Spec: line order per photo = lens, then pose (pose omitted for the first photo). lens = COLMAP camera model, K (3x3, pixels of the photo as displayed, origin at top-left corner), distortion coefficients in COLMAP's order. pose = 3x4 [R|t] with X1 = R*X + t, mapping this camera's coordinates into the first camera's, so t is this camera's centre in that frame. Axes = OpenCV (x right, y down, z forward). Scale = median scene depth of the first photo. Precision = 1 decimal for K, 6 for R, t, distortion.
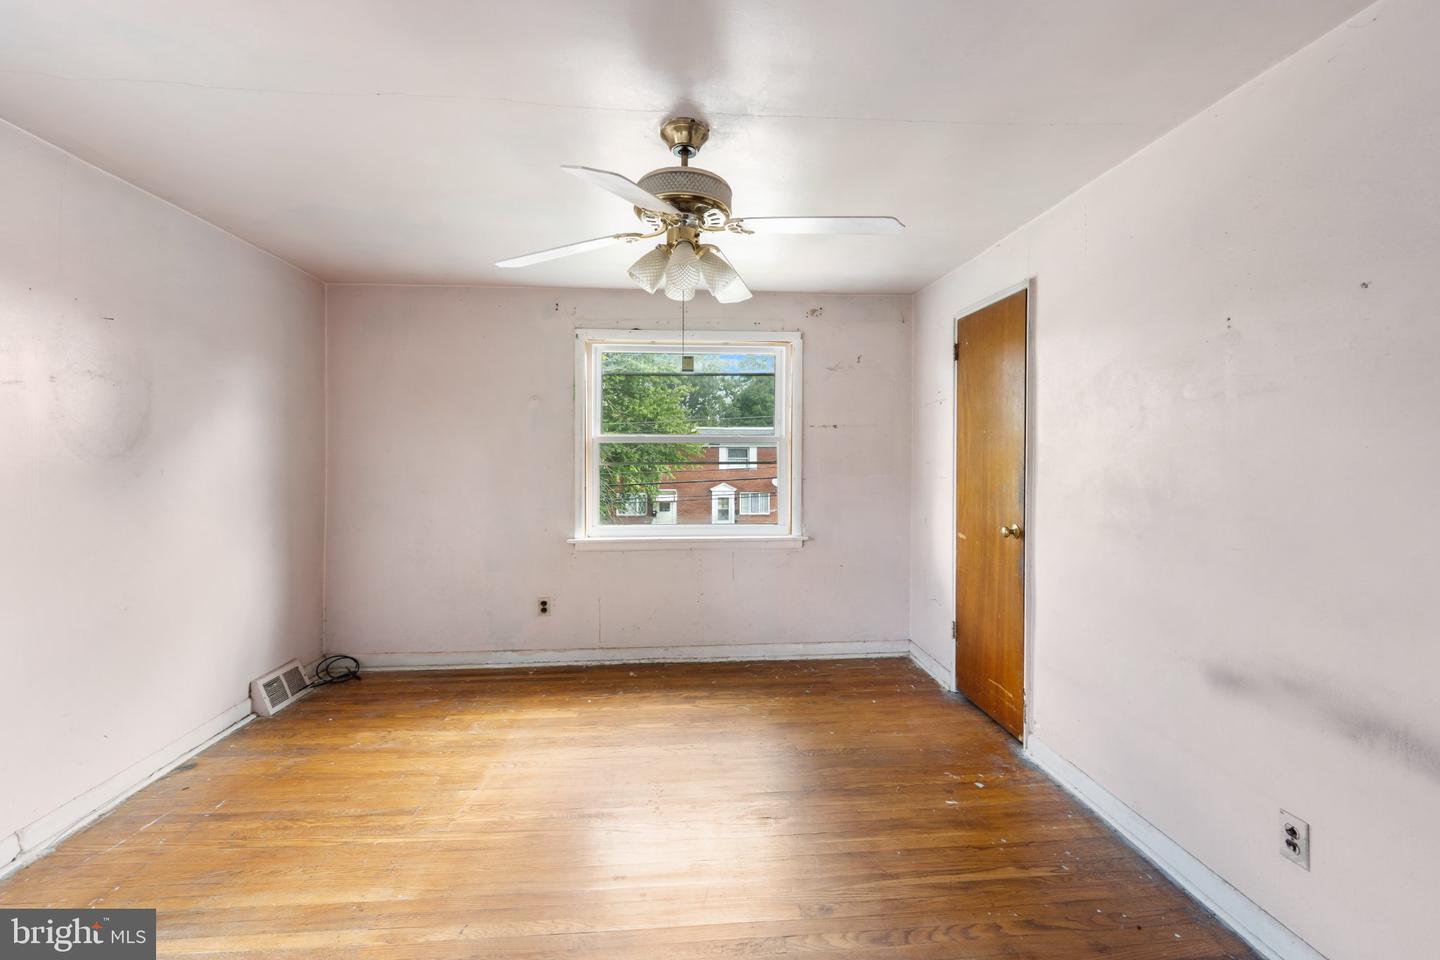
lens RADIAL K [[589.0, 0, 717.9], [0, 589.0, 445.4], [0, 0, 1]] dist [0.001271, -0.001253]
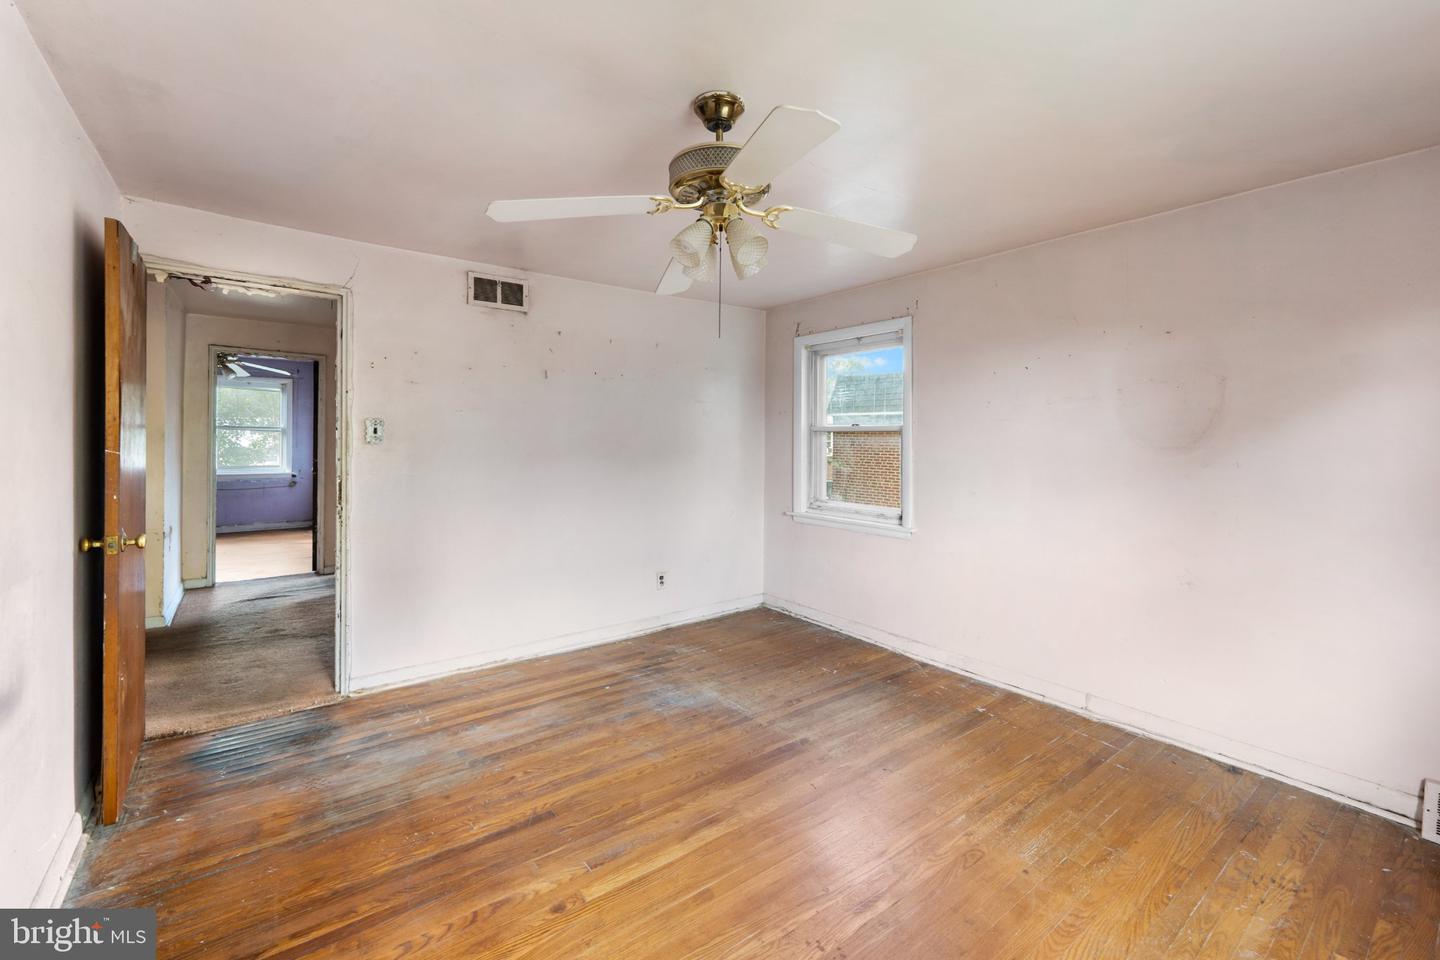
lens RADIAL K [[589.0, 0, 713.2], [0, 589.0, 445.7], [0, 0, 1]] dist [0.001271, -0.001253]
pose [[-0.836238, -0.006112, -0.548333, 0.356741], [-0.007492, 0.999972, 0.000279, 0.018590], [0.548316, 0.004341, -0.836260, 1.373308]]
